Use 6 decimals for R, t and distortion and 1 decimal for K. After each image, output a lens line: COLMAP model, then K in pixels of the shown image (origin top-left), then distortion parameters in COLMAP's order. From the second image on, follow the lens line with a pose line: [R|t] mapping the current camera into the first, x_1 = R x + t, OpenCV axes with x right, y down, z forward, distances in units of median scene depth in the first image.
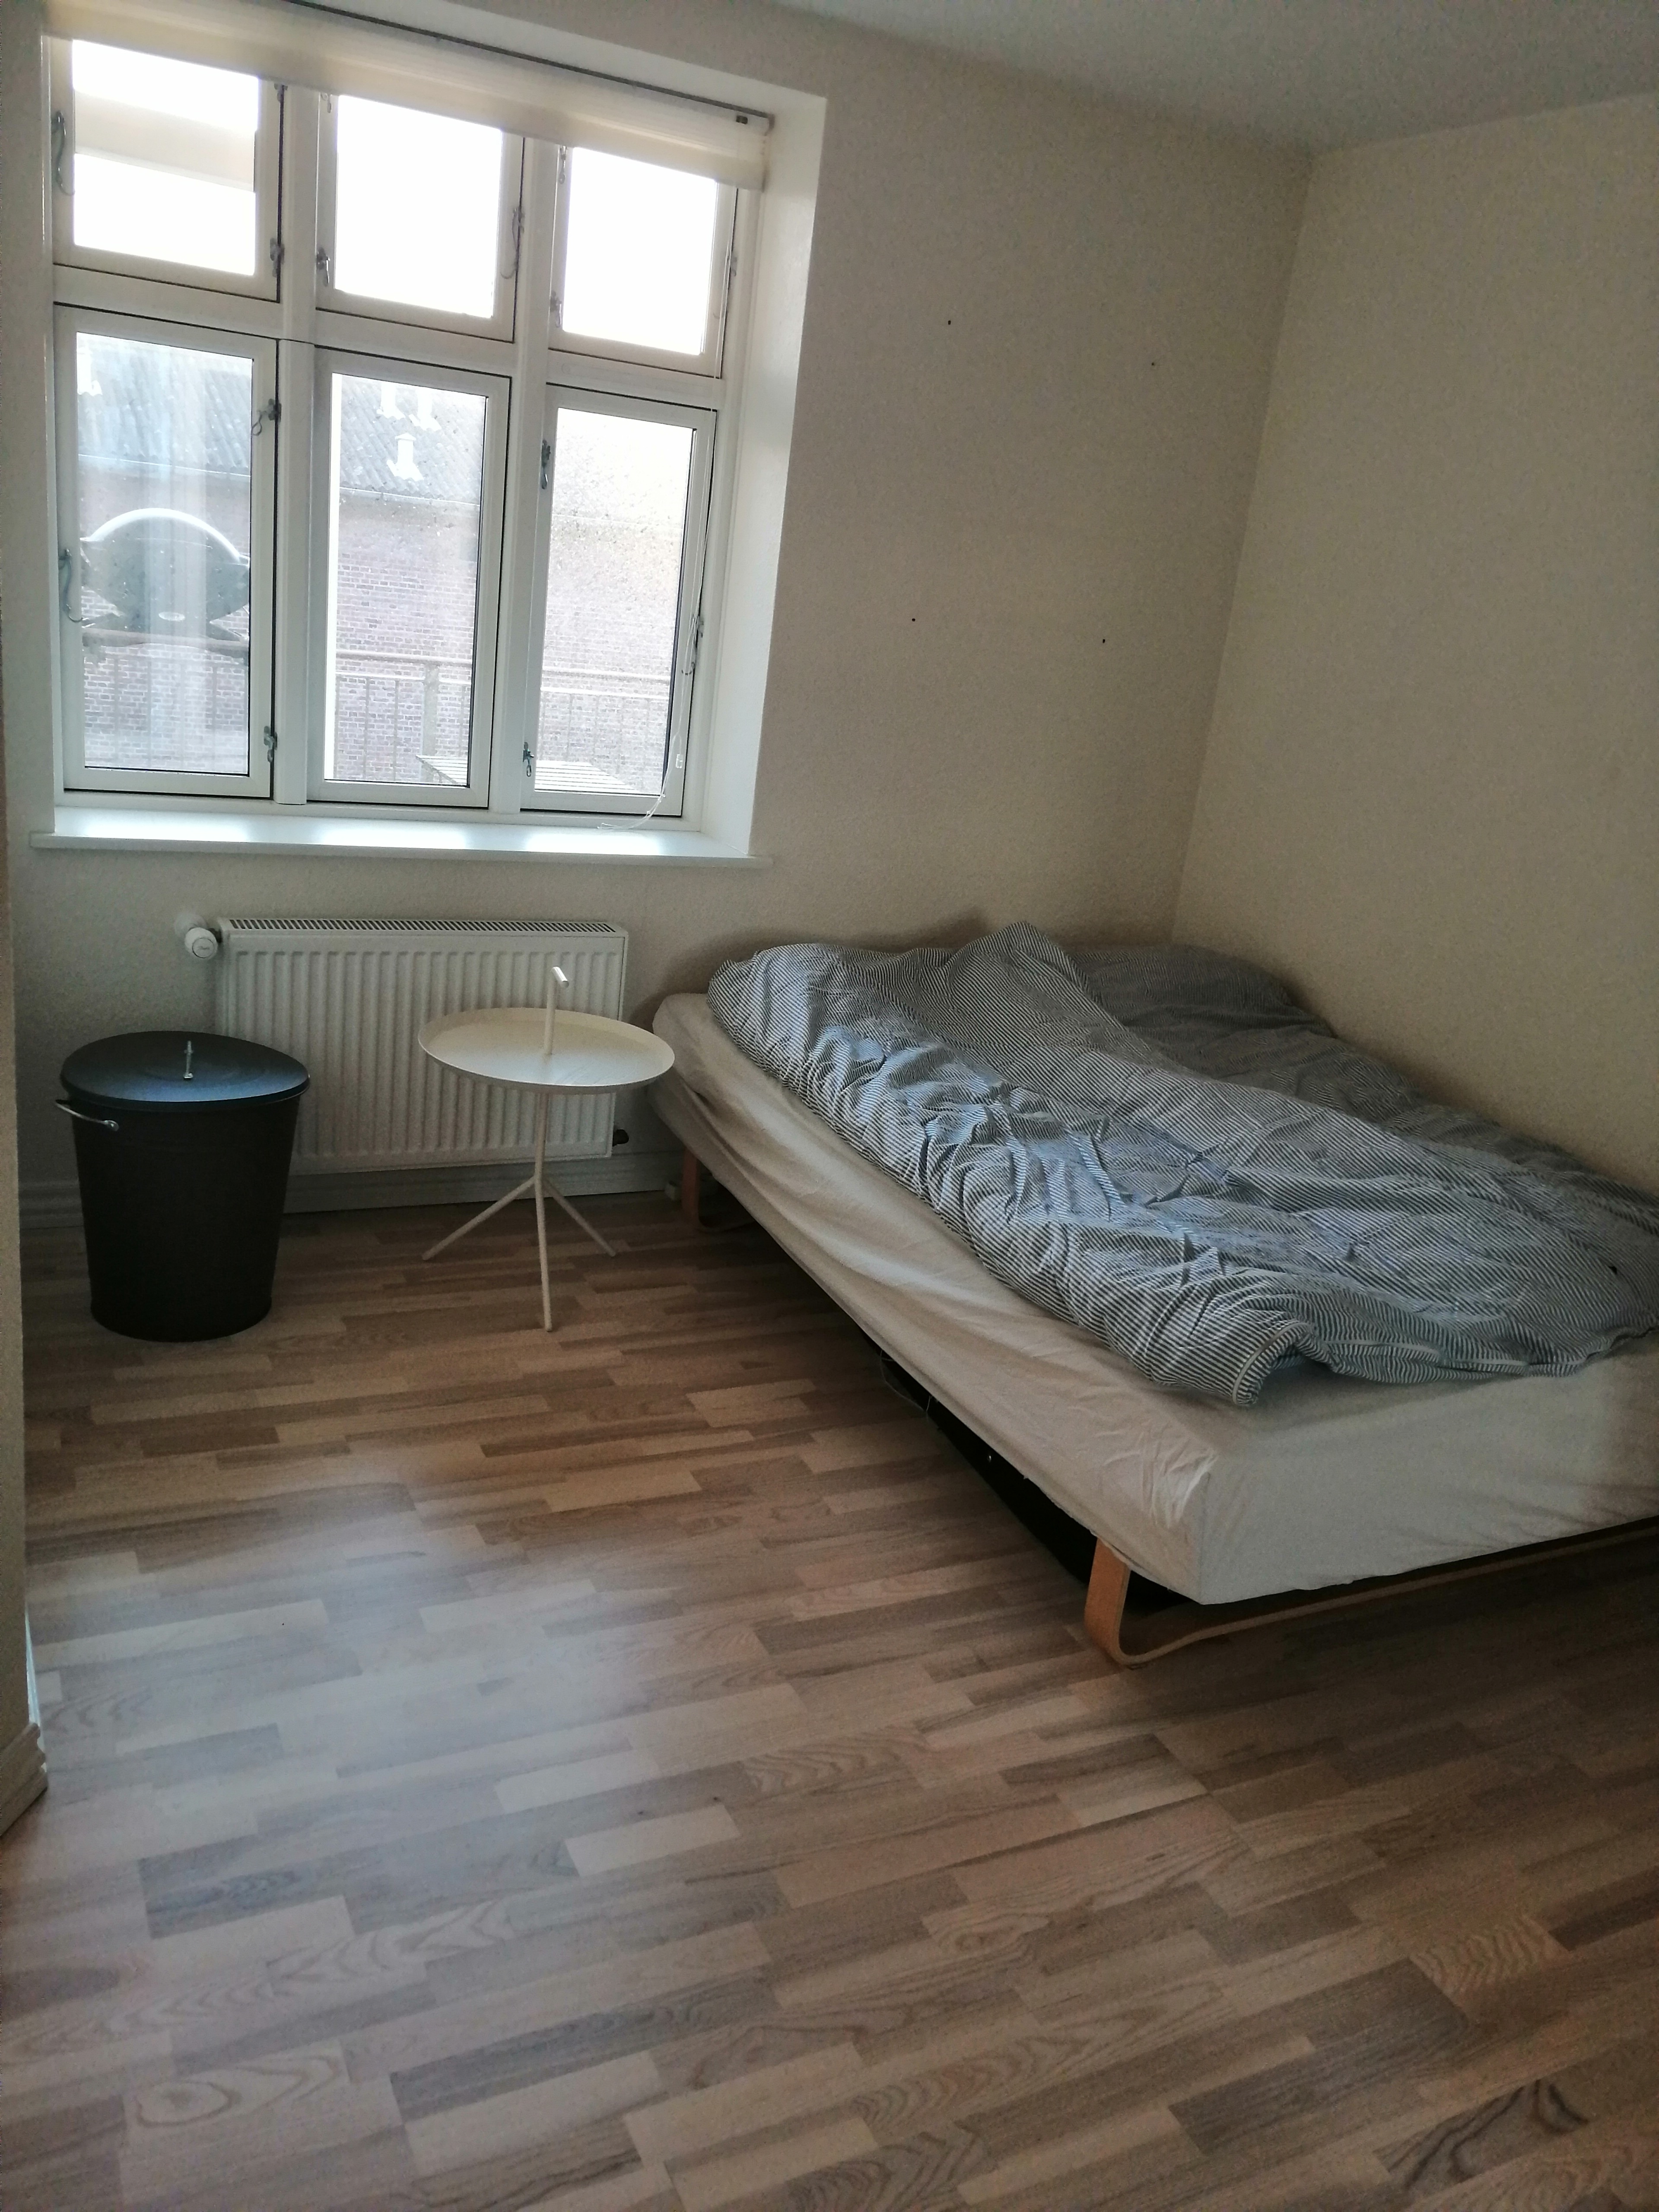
lens RADIAL K [[1717.1, 0, 844.5], [0, 1717.1, 1102.7], [0, 0, 1]] dist [-0.016673, 0.000368]
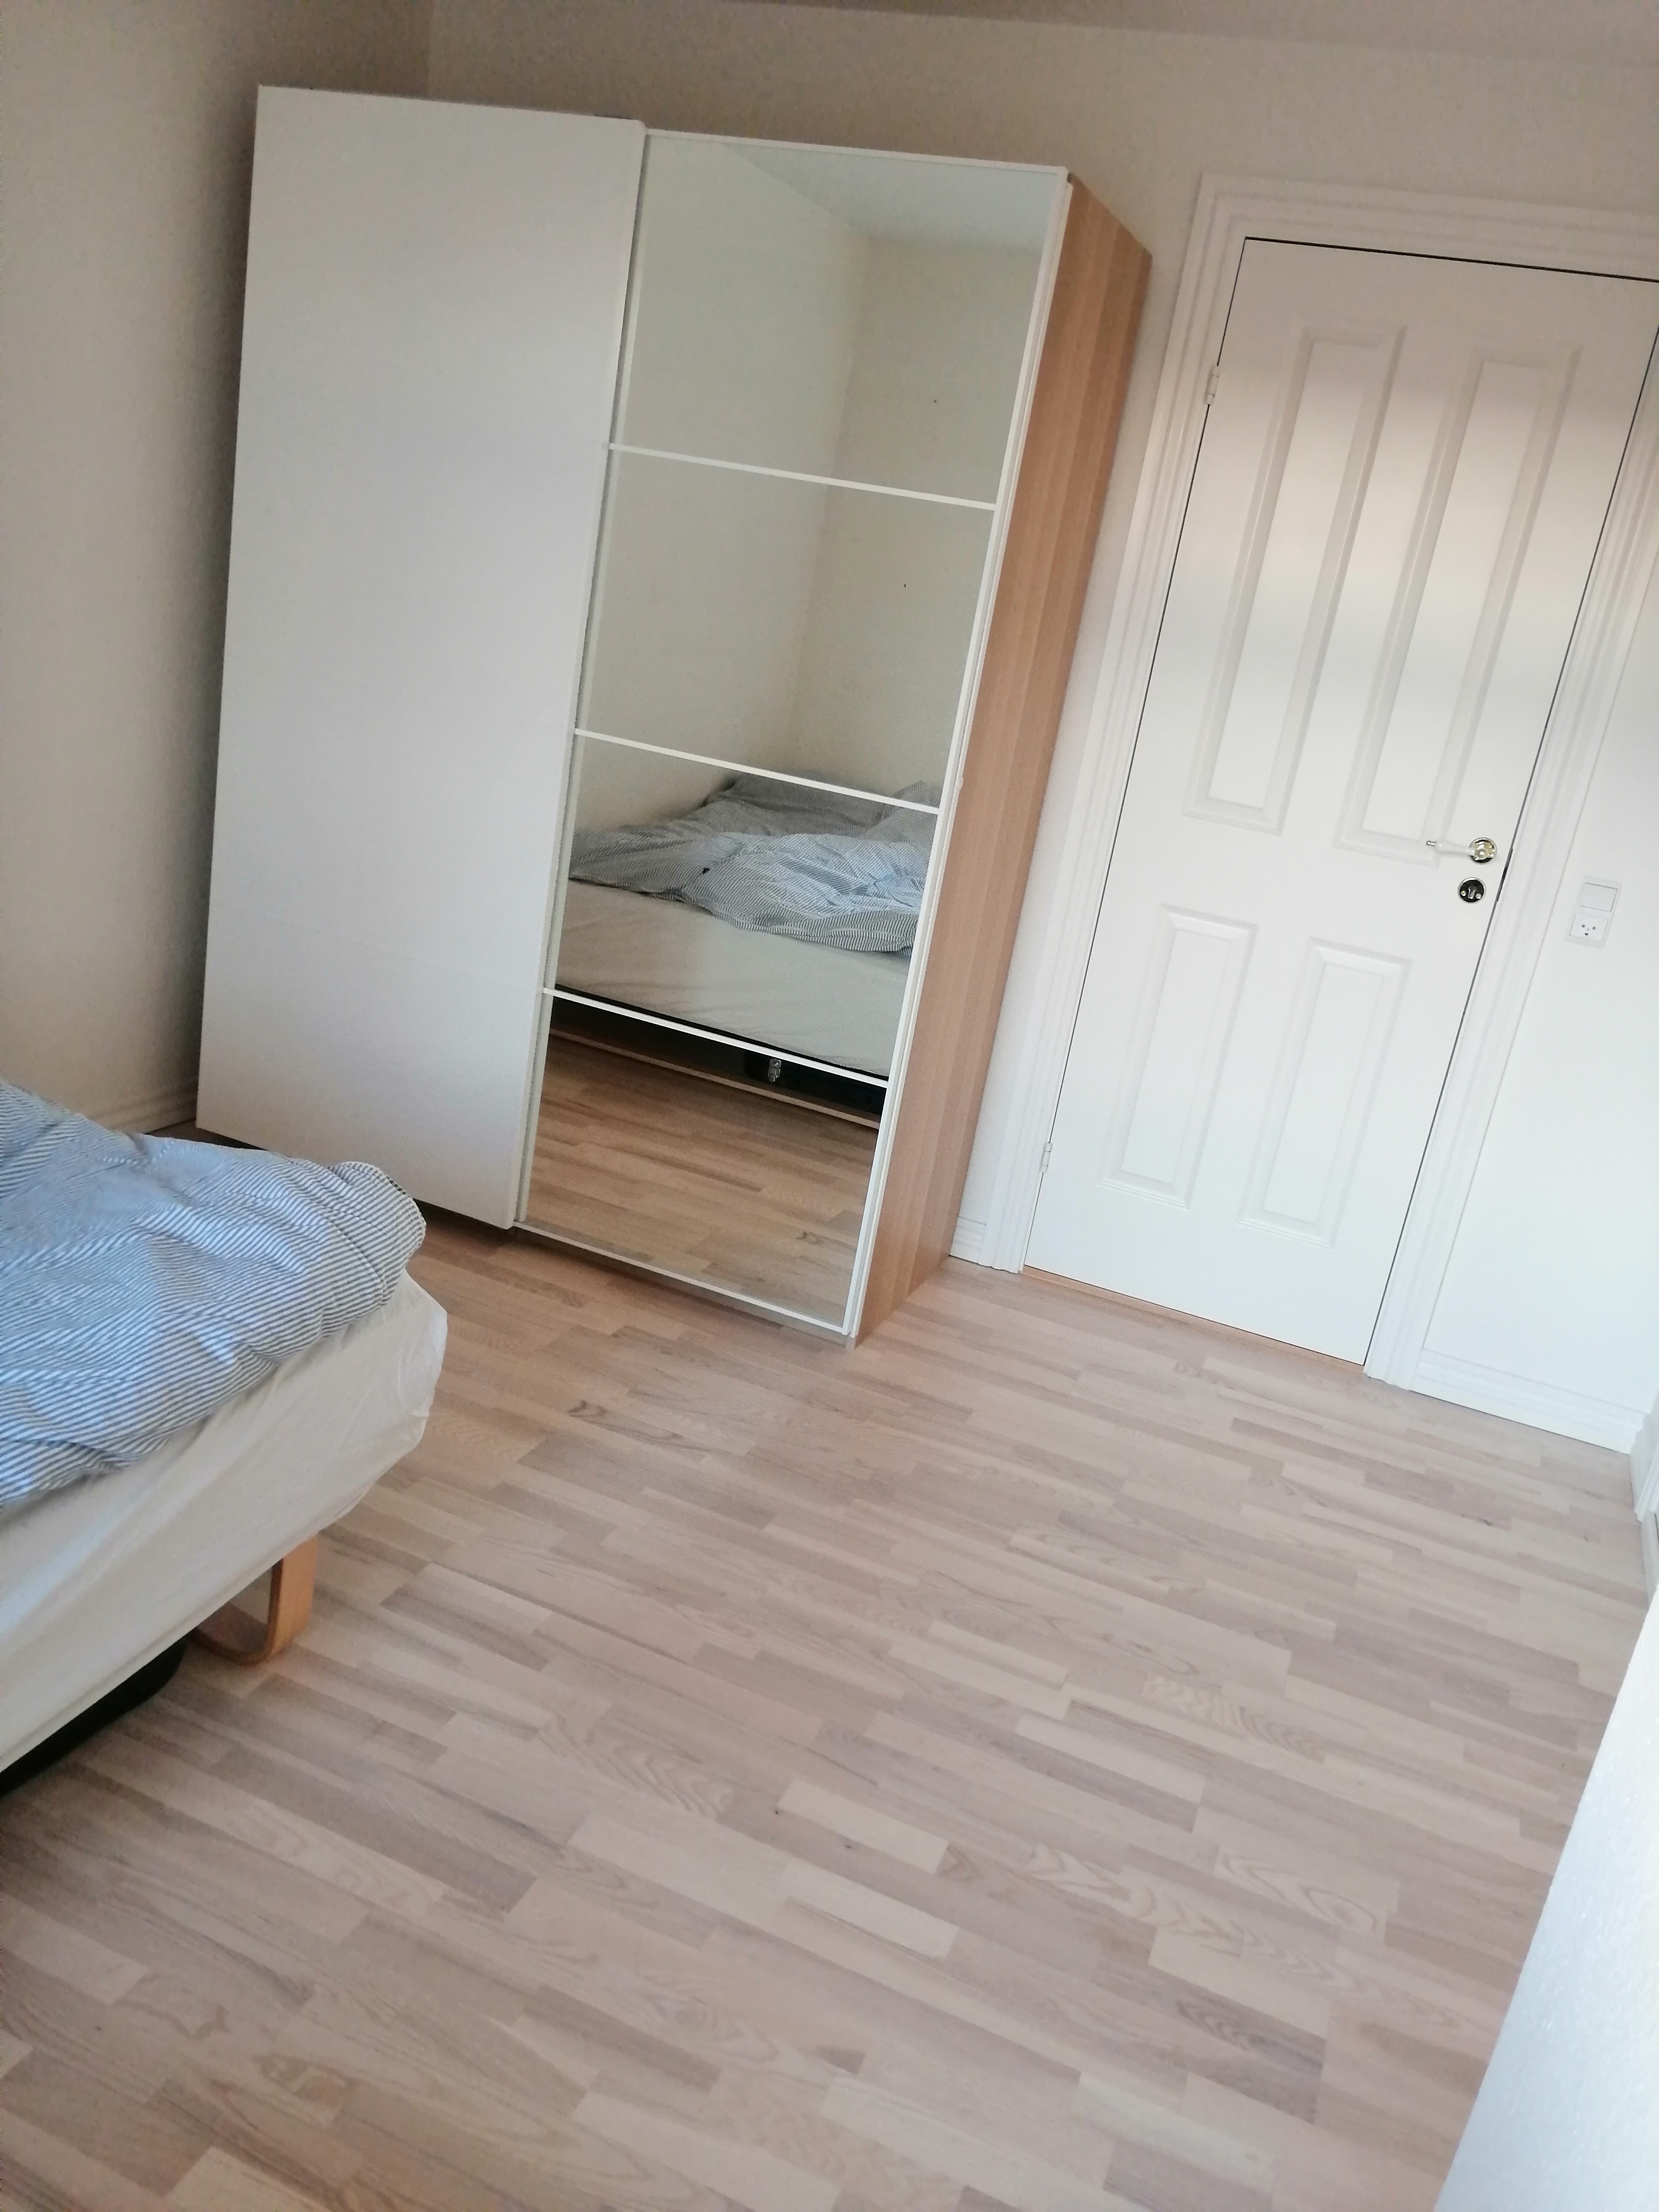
lens RADIAL K [[1717.1, 0, 842.8], [0, 1717.1, 1109.8], [0, 0, 1]] dist [-0.016673, 0.000368]
pose [[-0.632783, -0.439729, 0.637357, -0.579975], [-0.011300, 0.828265, 0.560223, -0.495666], [-0.774247, 0.347298, -0.529081, 1.446617]]
